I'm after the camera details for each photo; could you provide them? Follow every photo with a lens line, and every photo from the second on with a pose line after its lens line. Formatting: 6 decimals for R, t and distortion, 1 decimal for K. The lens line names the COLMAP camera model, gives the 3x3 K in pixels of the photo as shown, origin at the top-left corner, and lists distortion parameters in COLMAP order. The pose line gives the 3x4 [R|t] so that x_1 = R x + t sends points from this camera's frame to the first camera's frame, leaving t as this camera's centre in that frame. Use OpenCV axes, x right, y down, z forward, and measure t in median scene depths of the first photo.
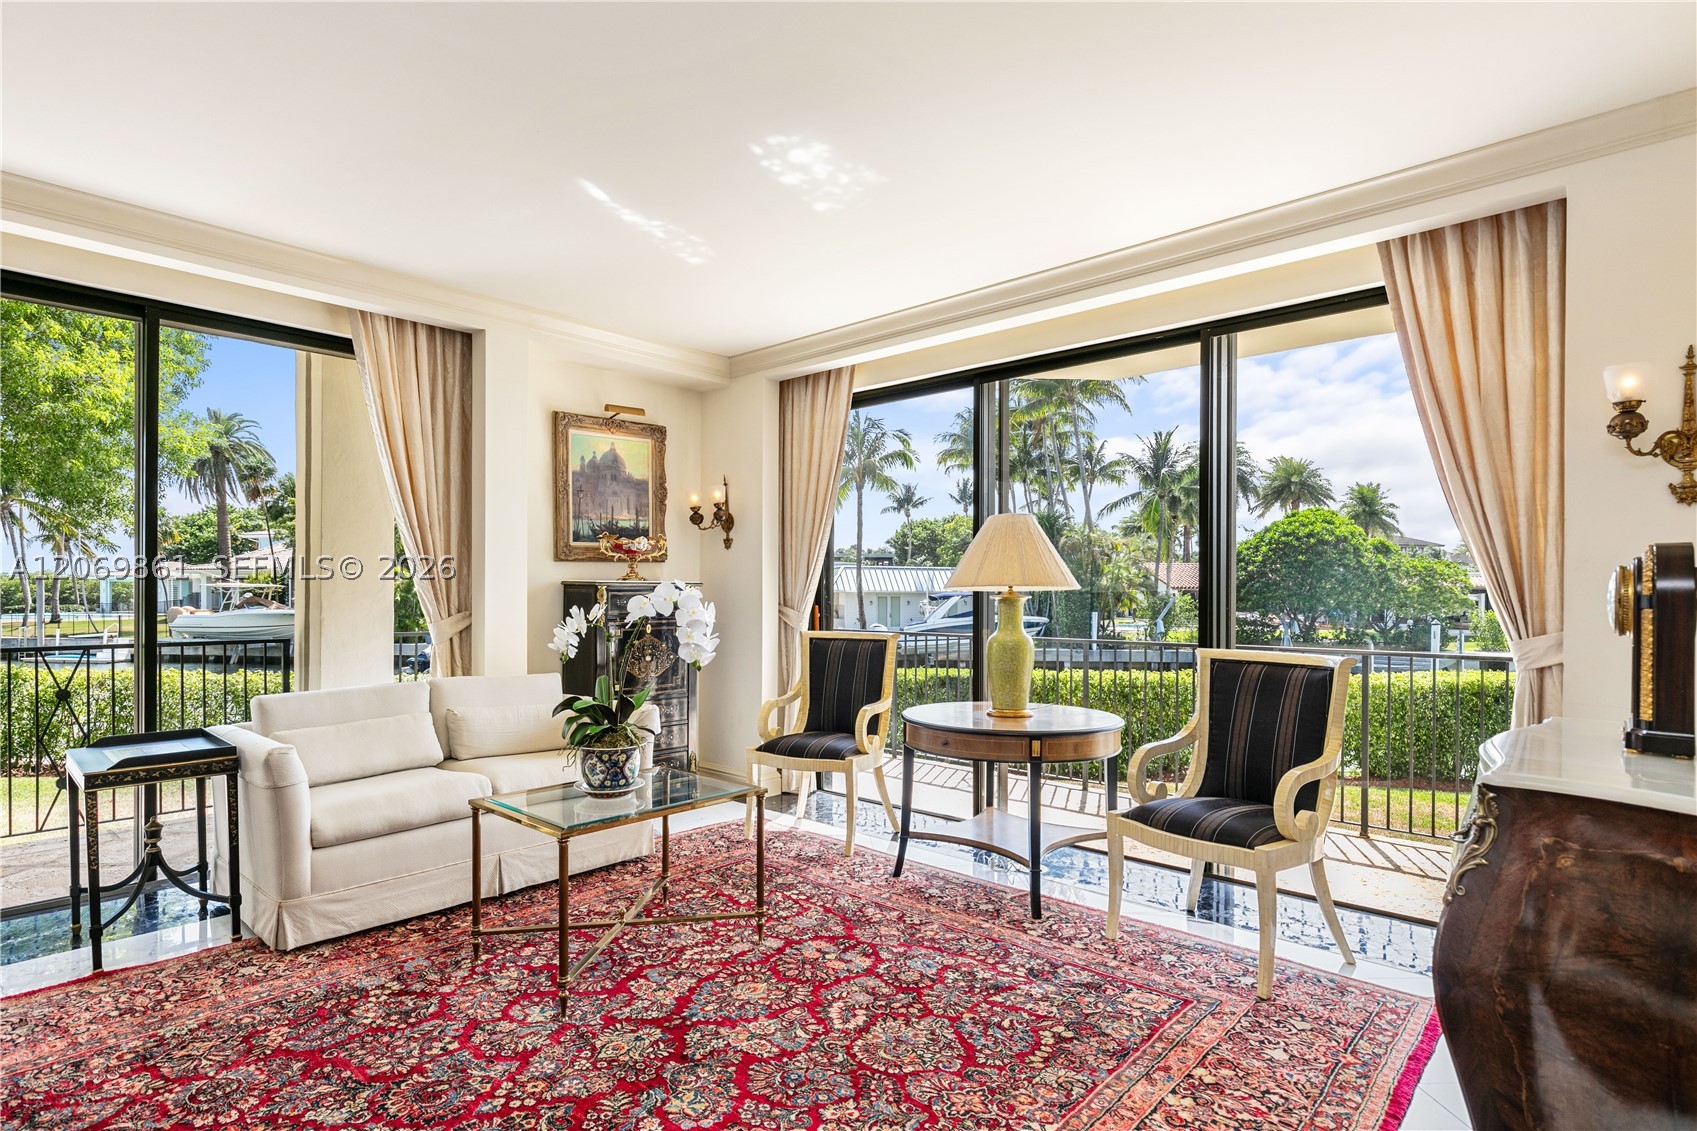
lens RADIAL K [[900.9, 0, 872.2], [0, 900.9, 595.9], [0, 0, 1]] dist [0.002891, -0.001397]
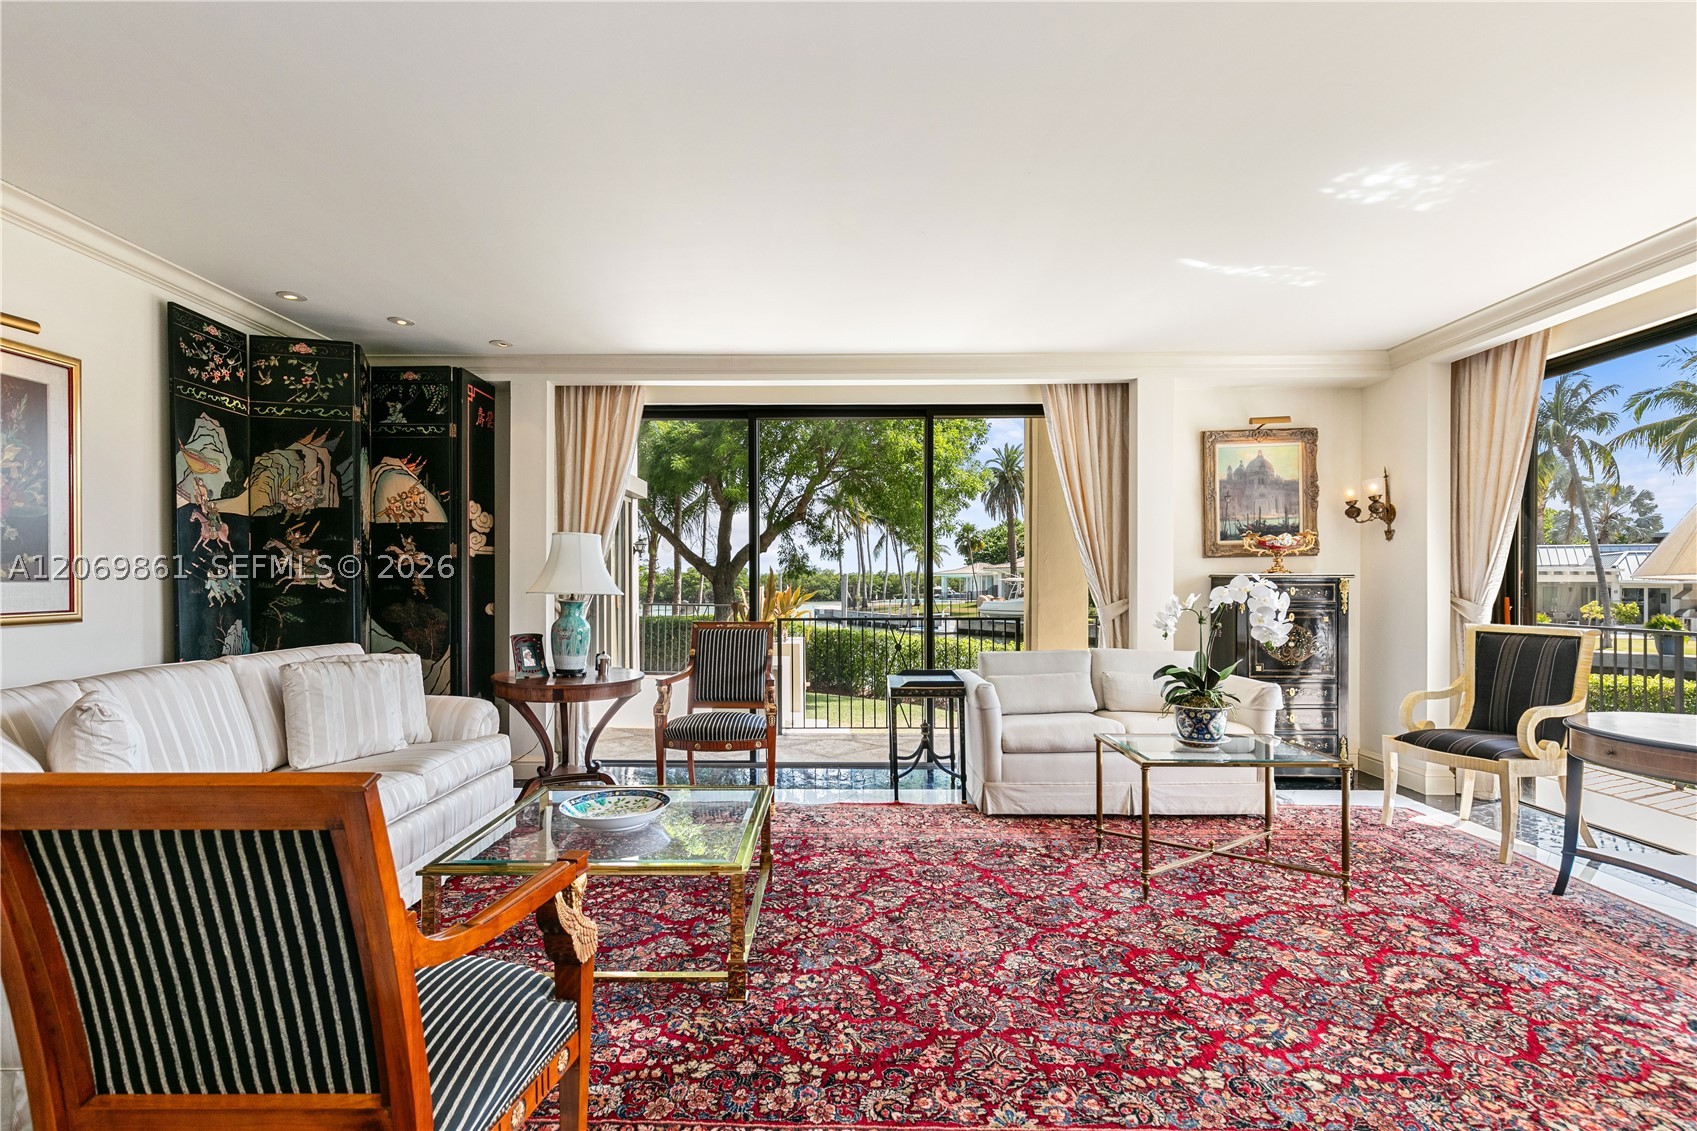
lens RADIAL K [[784.8, 0, 847.7], [0, 784.8, 578.8], [0, 0, 1]] dist [0.011387, -0.002282]
pose [[0.685307, -0.008634, -0.728203, 0.153037], [0.000752, 0.999938, -0.011147, 0.000499], [0.728254, 0.007091, 0.685271, -0.094613]]
